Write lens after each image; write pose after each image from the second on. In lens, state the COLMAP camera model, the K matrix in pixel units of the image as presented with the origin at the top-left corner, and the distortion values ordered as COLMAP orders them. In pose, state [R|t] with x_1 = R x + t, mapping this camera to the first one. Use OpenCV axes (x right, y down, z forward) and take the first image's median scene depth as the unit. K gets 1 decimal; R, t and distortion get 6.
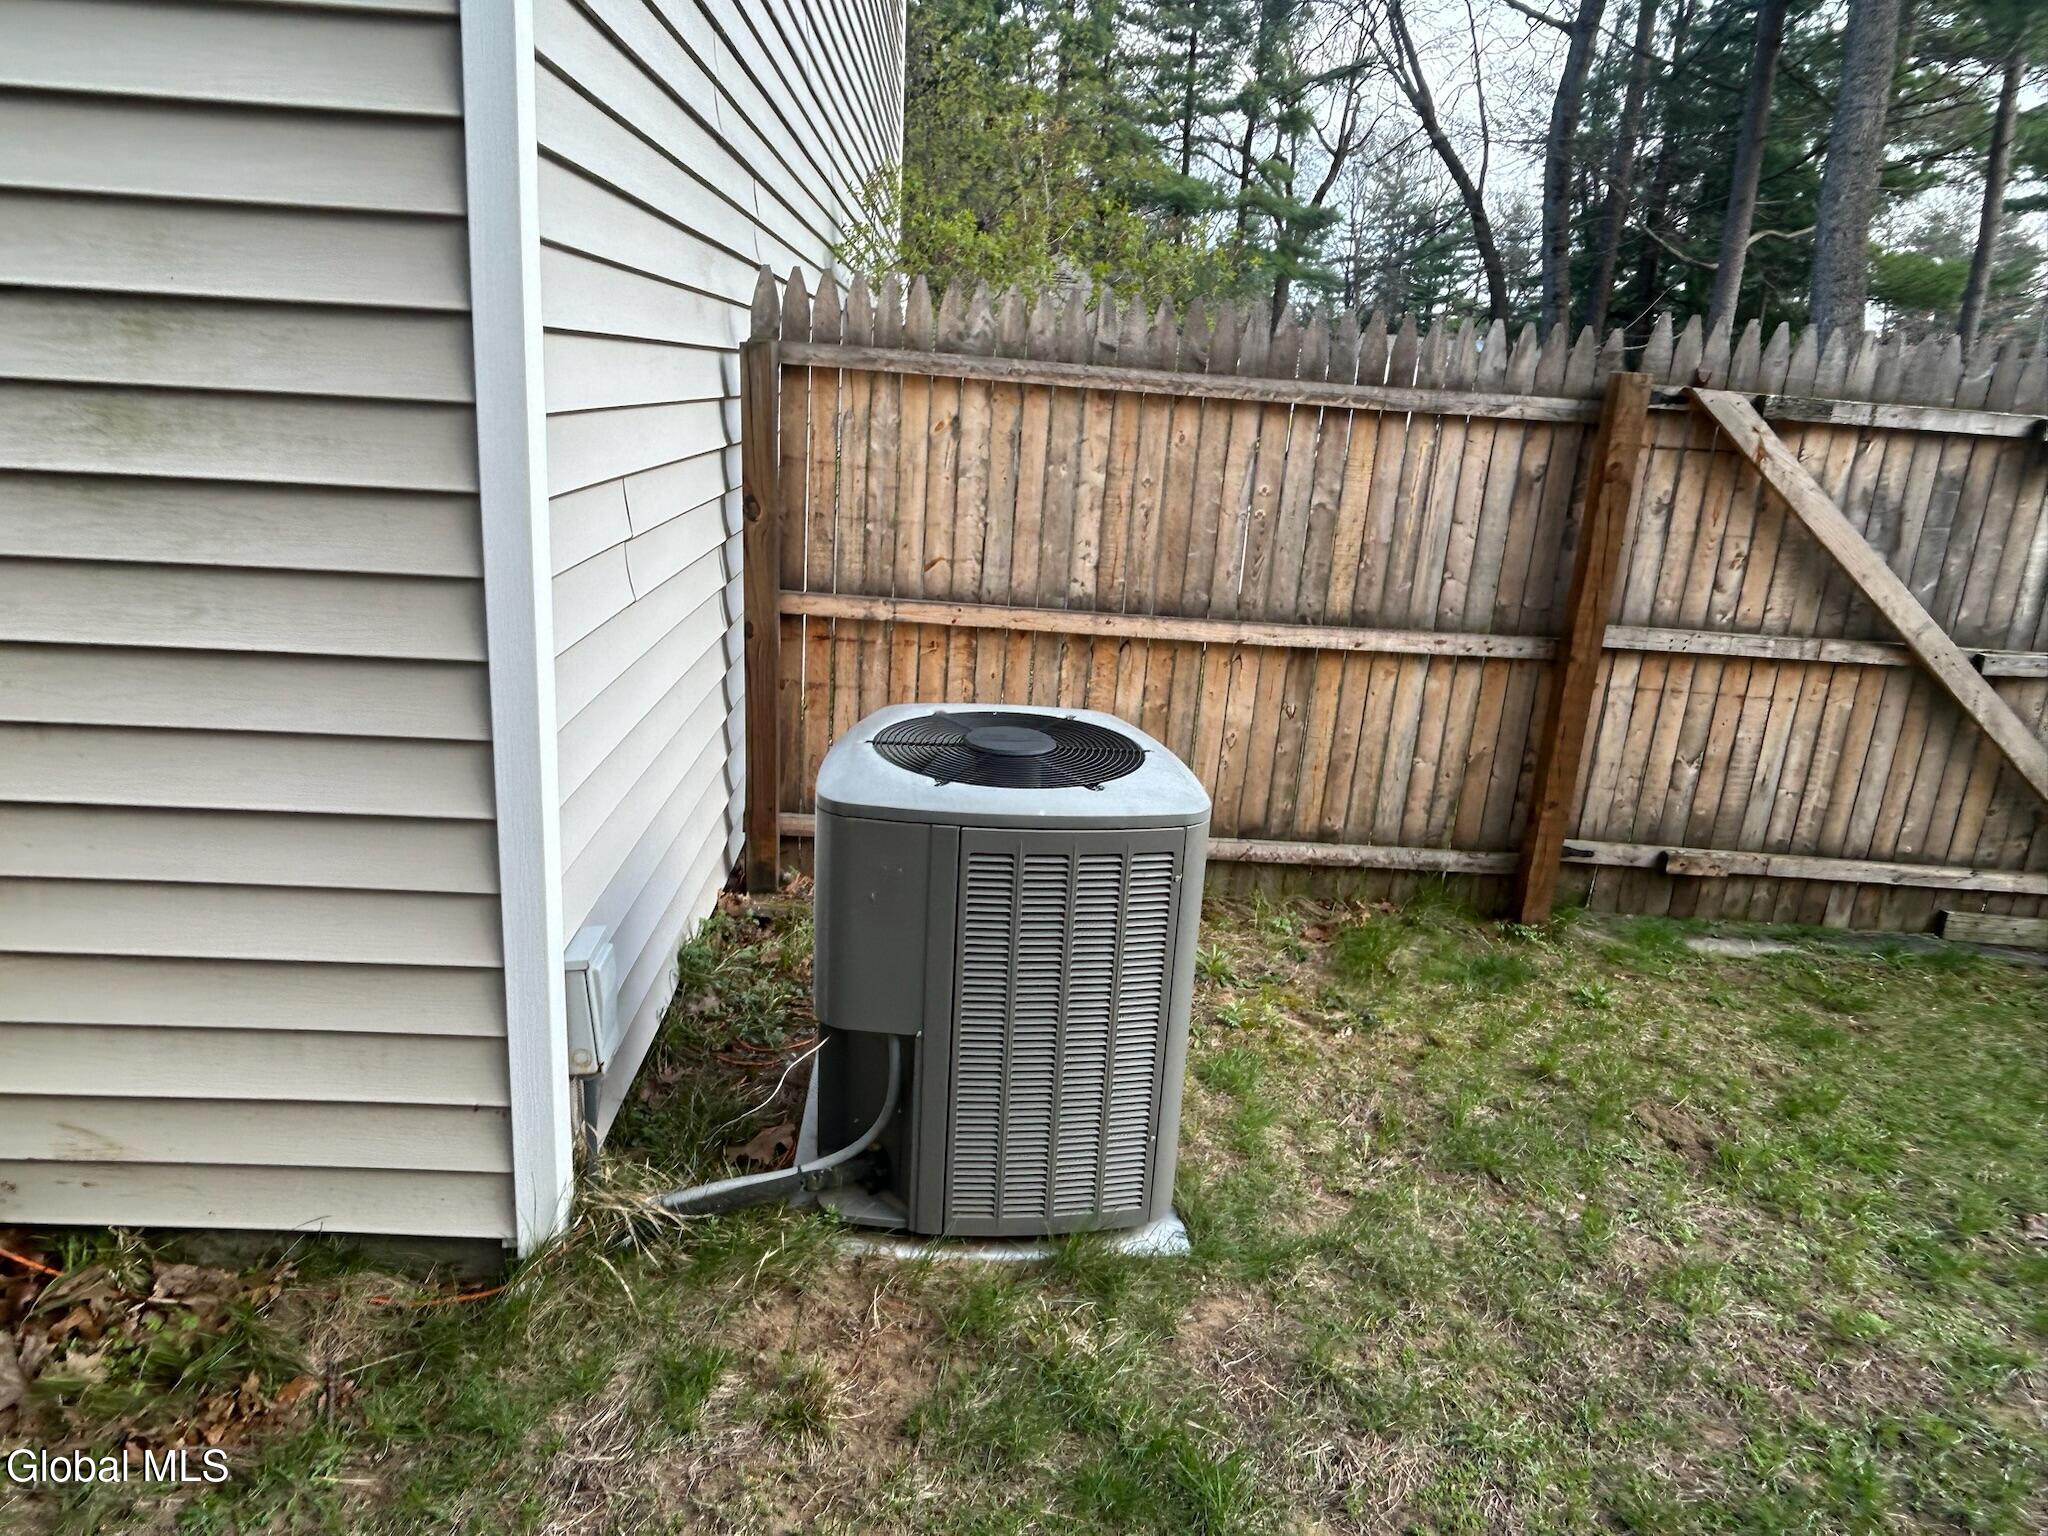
lens RADIAL K [[1357.0, 0, 1015.2], [0, 1357.0, 766.7], [0, 0, 1]] dist [-0.005845, -0.002888]
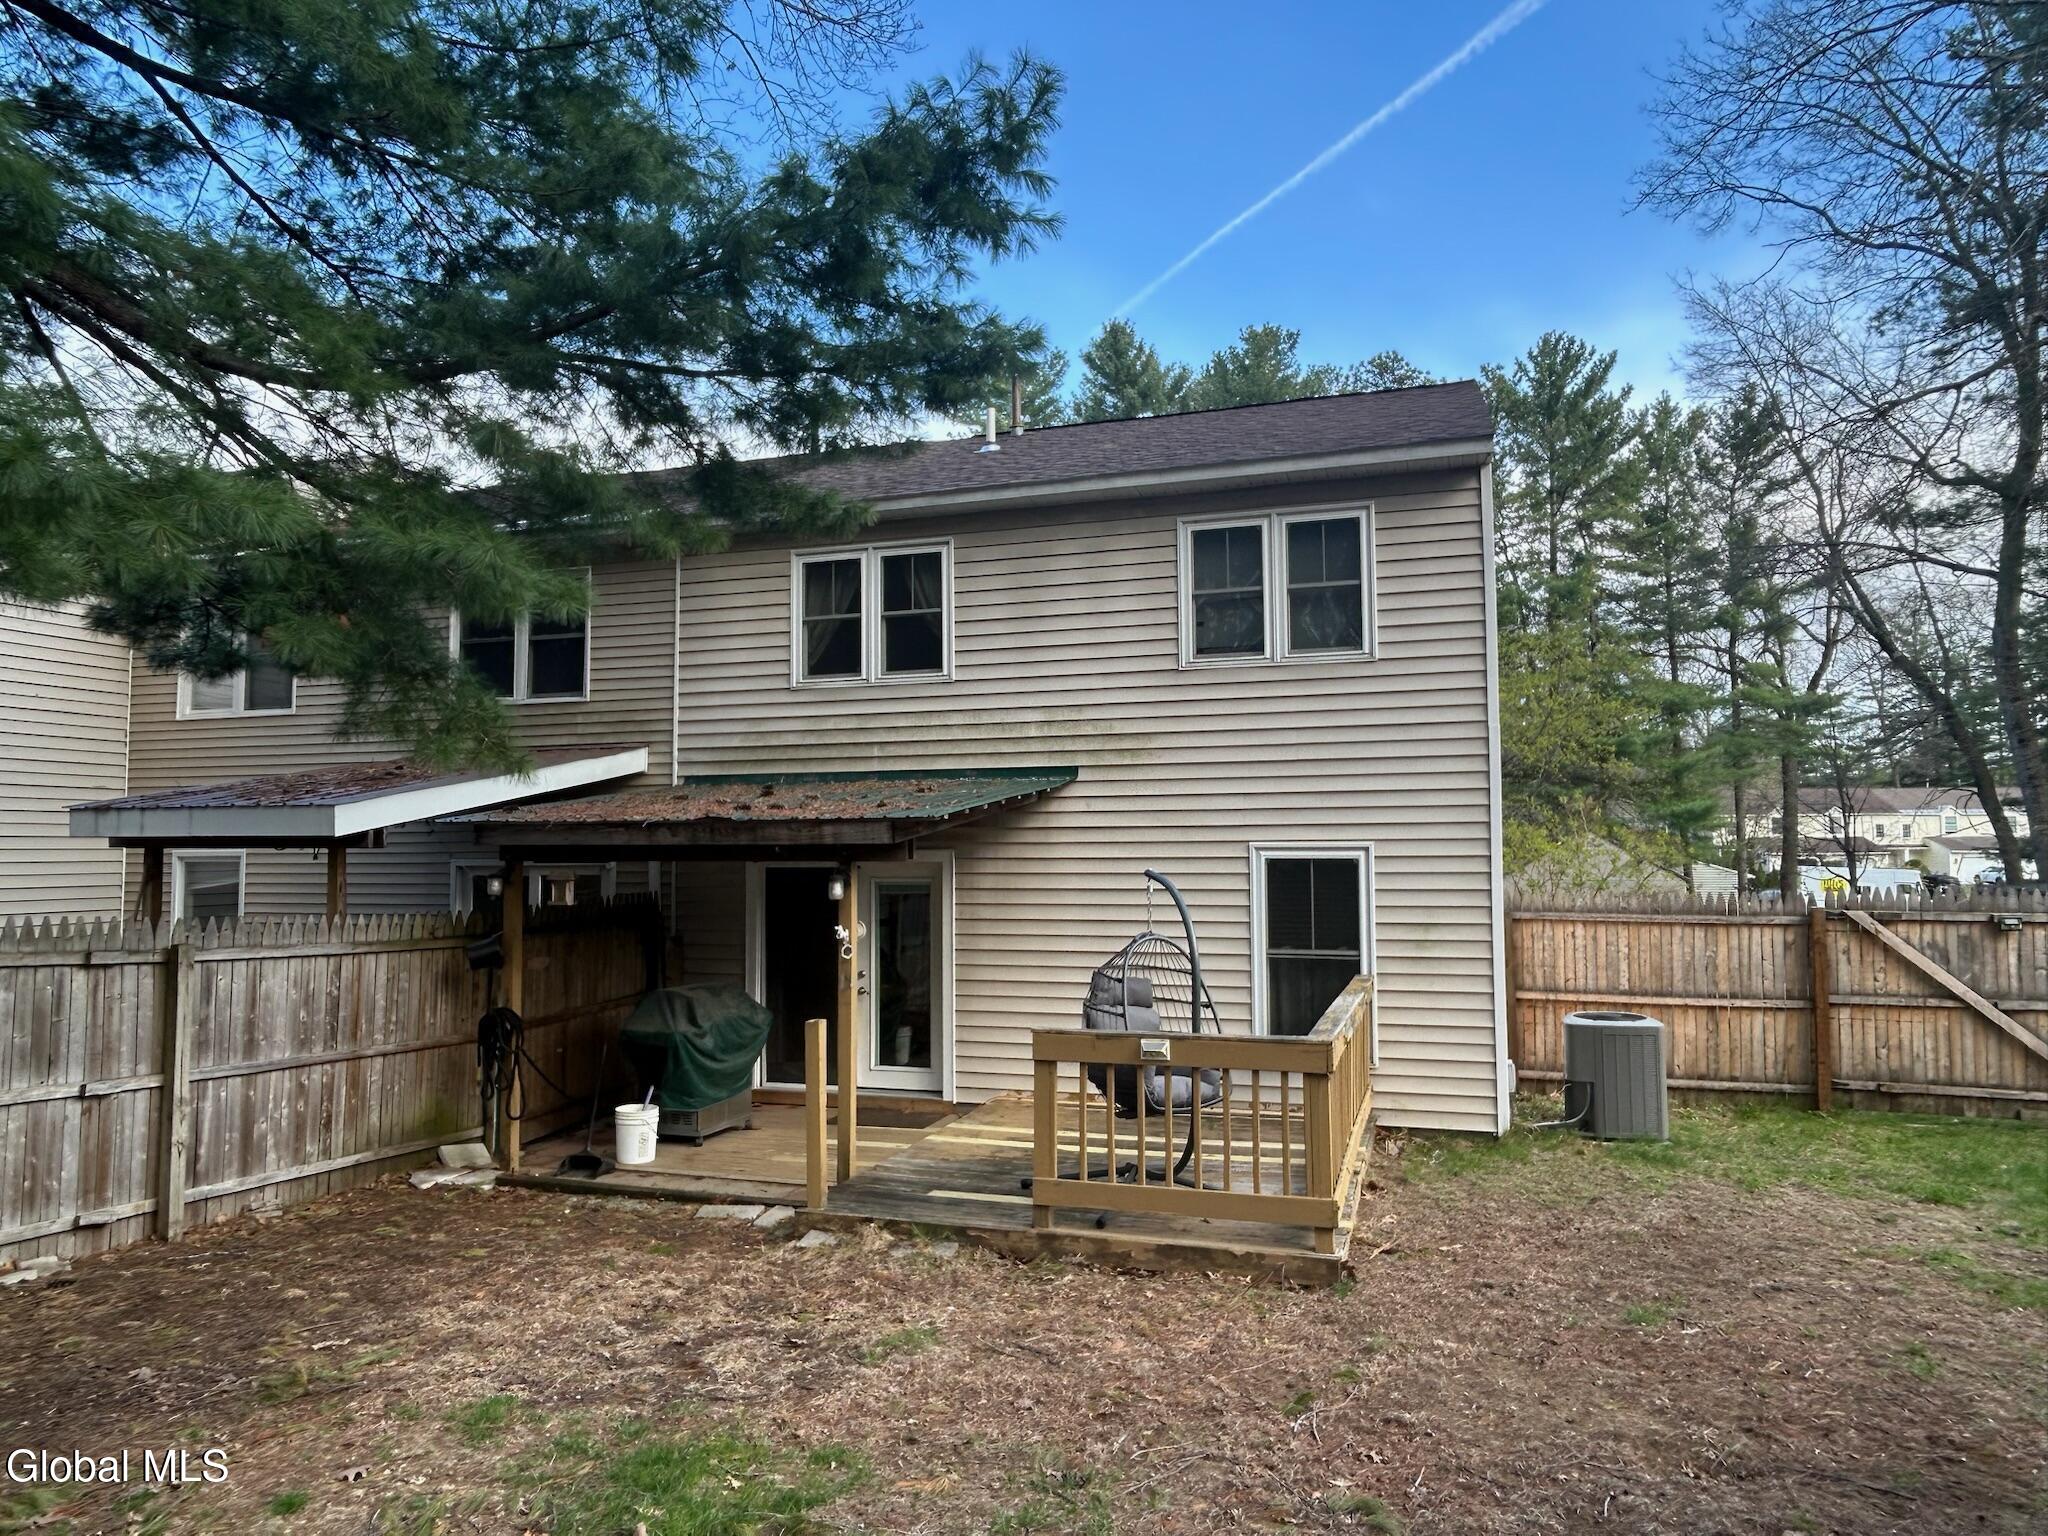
lens RADIAL K [[1357.0, 0, 1015.2], [0, 1357.0, 766.7], [0, 0, 1]] dist [-0.005845, -0.002888]
pose [[0.936284, -0.084784, -0.340859, -0.140925], [-0.037837, 0.940438, -0.337852, 0.451357], [0.349201, 0.329222, 0.877309, -2.145955]]
